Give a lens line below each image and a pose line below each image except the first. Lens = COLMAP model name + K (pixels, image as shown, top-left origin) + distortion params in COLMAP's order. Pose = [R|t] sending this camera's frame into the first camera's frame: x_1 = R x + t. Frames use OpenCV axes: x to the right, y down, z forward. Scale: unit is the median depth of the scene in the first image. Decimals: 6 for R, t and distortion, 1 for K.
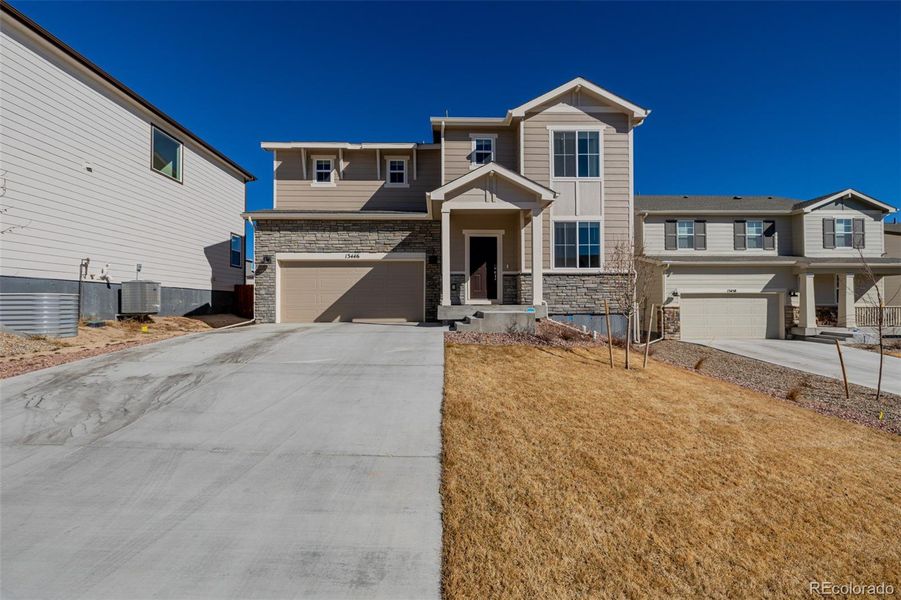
lens RADIAL K [[376.7, 0, 448.8], [0, 376.7, 300.3], [0, 0, 1]] dist [0.000828, -0.000540]
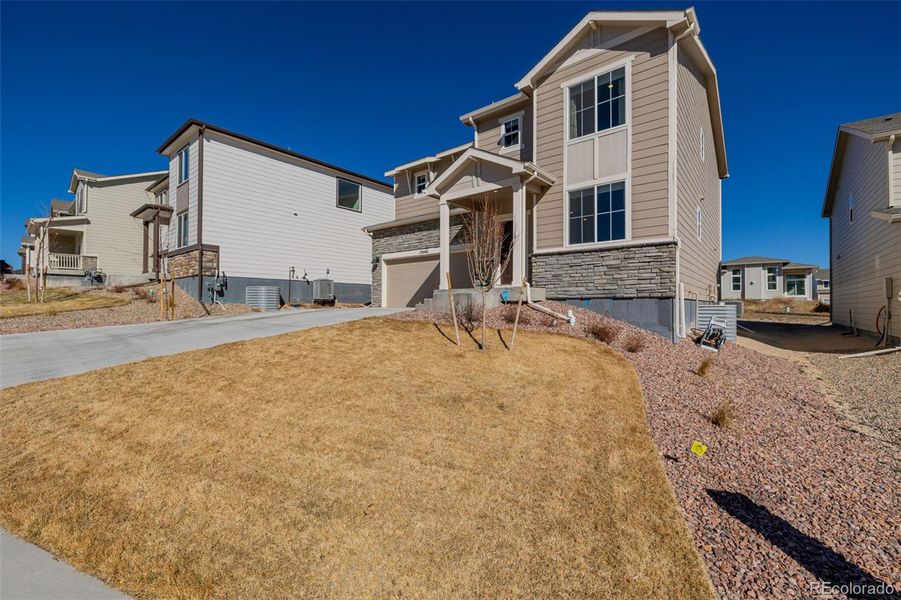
lens RADIAL K [[376.7, 0, 447.9], [0, 376.7, 300.8], [0, 0, 1]] dist [0.000828, -0.000540]
pose [[0.752262, -0.001603, -0.658862, 0.616210], [0.002531, 0.999997, 0.000456, 0.039597], [0.658859, -0.002010, 0.752264, 0.157881]]
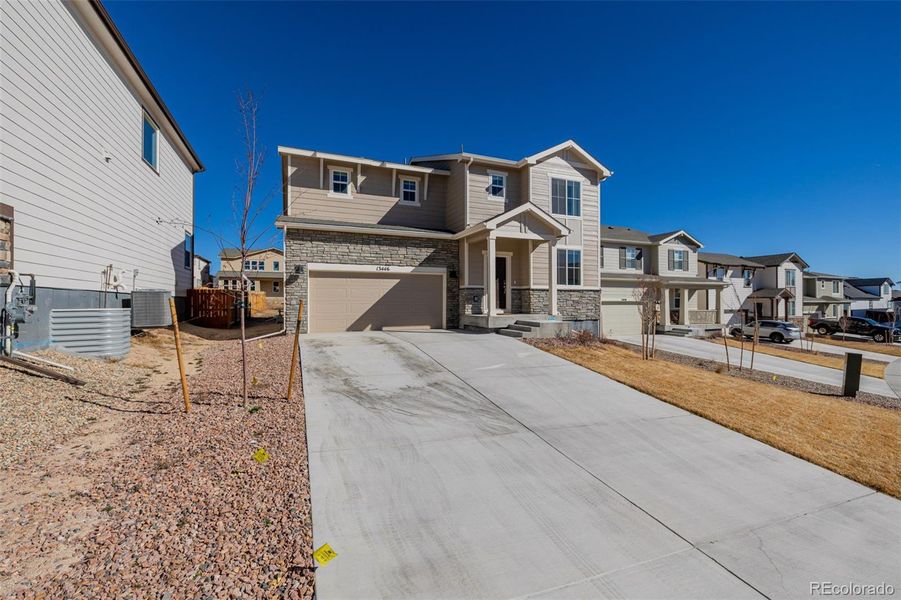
lens RADIAL K [[376.7, 0, 448.2], [0, 376.7, 300.6], [0, 0, 1]] dist [0.000828, -0.000540]
pose [[0.932702, 0.004032, 0.360625, -0.490561], [-0.005610, 0.999979, 0.003328, -0.032943], [-0.360604, -0.005127, 0.932705, -0.065193]]
